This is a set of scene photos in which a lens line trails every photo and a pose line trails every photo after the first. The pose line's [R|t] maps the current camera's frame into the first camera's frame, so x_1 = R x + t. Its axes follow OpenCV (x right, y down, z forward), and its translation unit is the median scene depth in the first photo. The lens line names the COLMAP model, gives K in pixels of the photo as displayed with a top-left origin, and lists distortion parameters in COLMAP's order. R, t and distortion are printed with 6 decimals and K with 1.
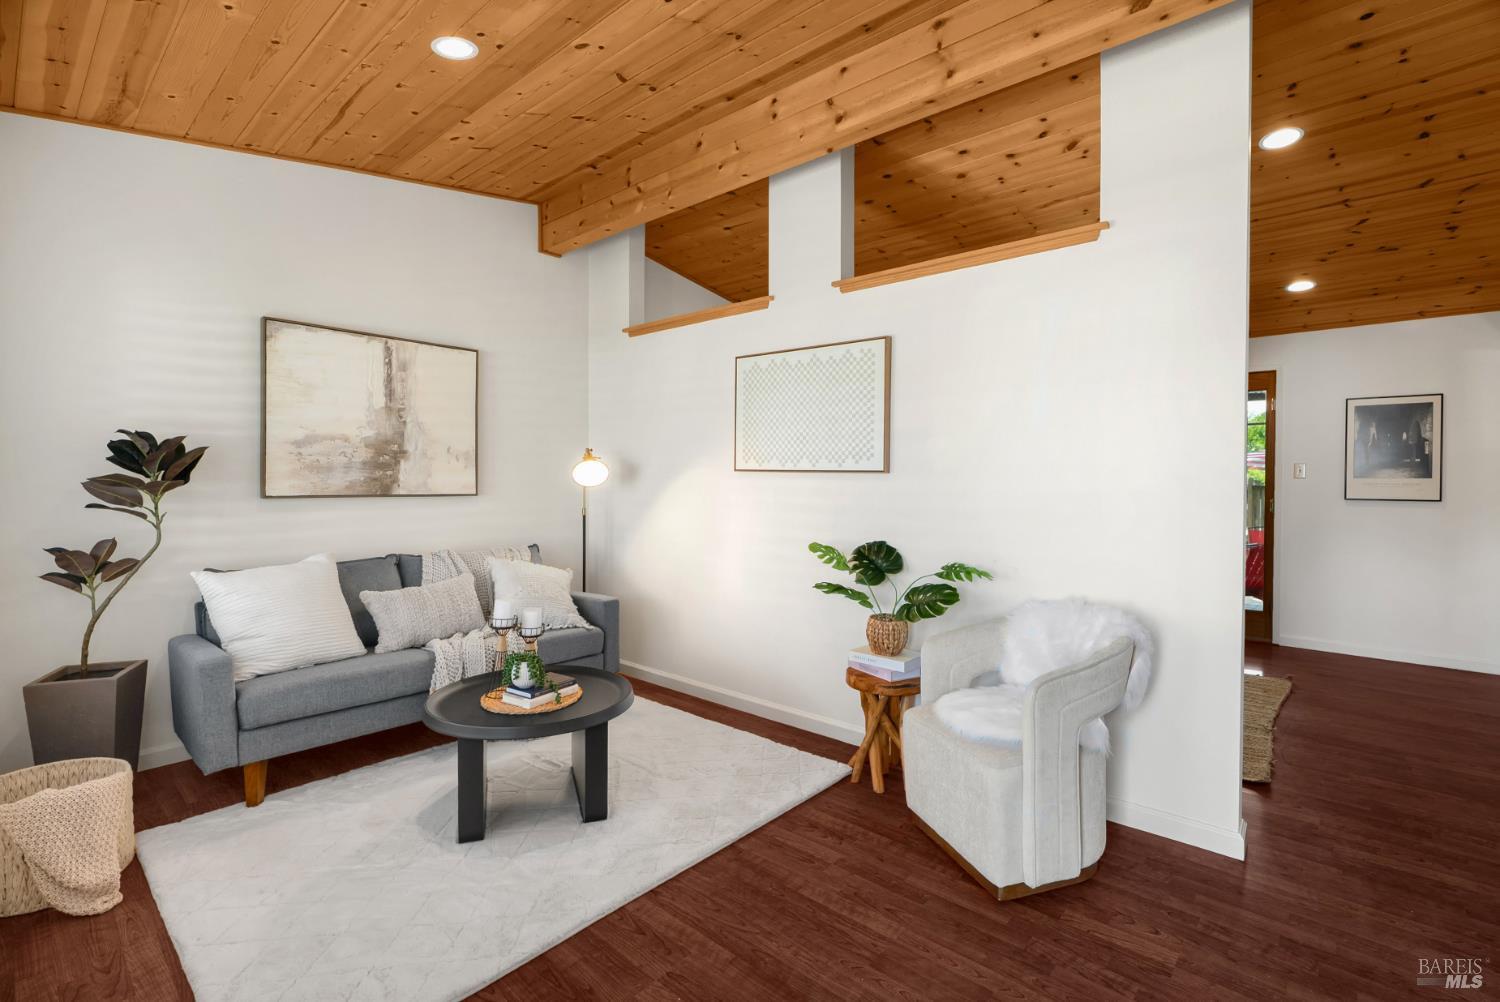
lens RADIAL K [[674.5, 0, 748.6], [0, 674.5, 486.5], [0, 0, 1]] dist [-0.007695, 0.001885]
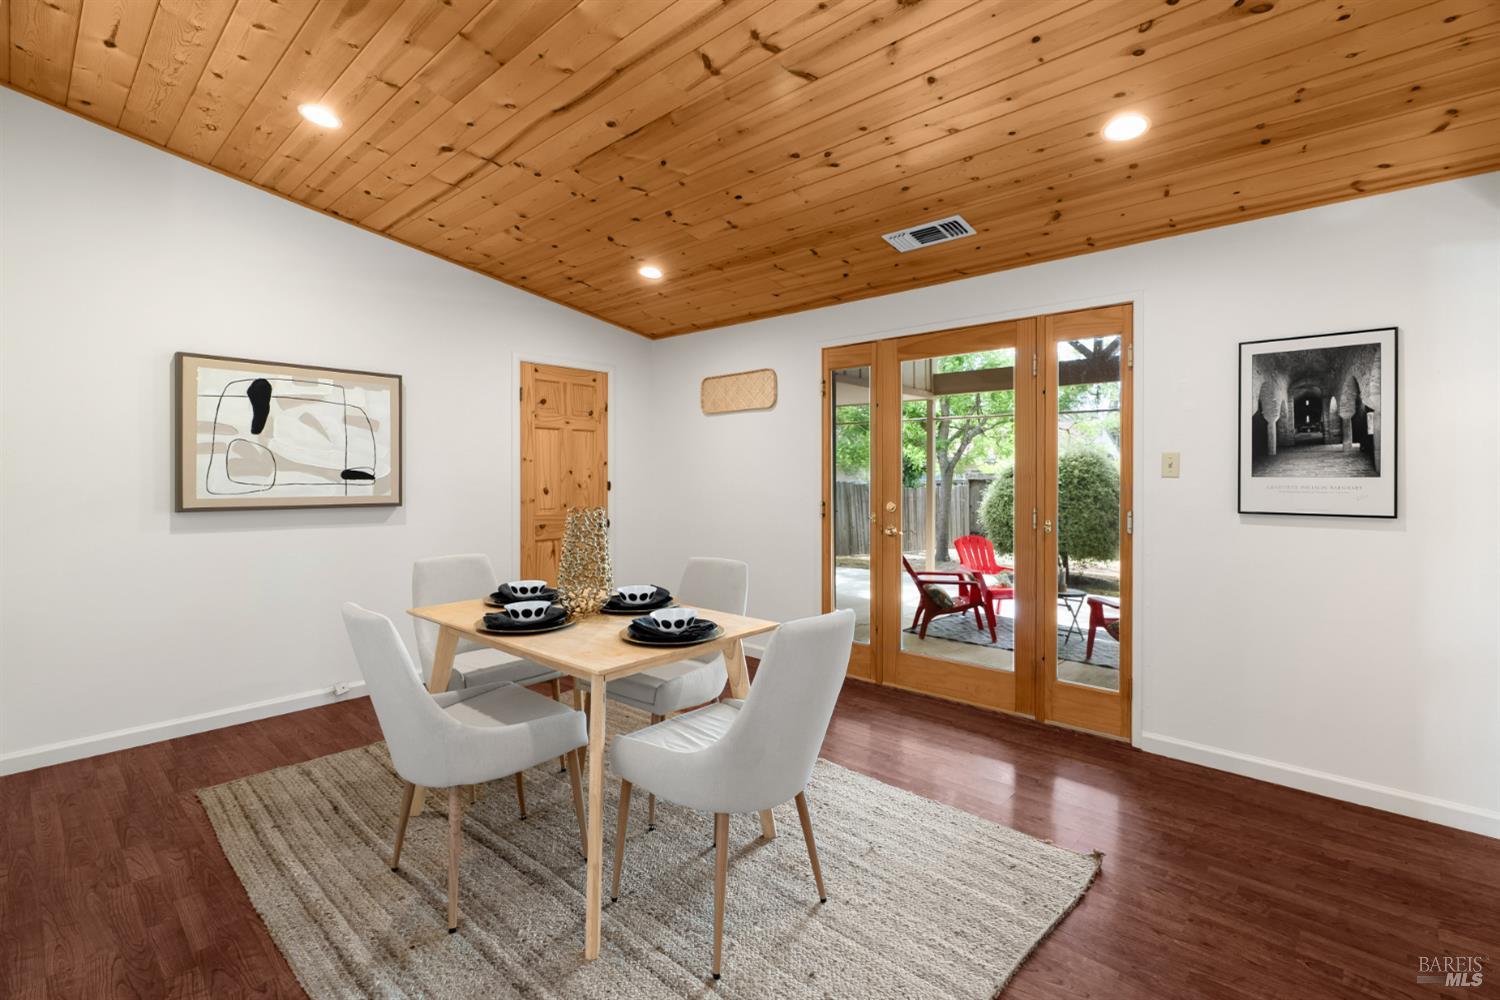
lens RADIAL K [[674.5, 0, 743.6], [0, 674.5, 479.0], [0, 0, 1]] dist [-0.007695, 0.001885]
pose [[0.999912, -0.010720, 0.007864, 0.468201], [0.010747, 0.999937, -0.003307, -0.014342], [-0.007828, 0.003391, 0.999964, 0.429596]]
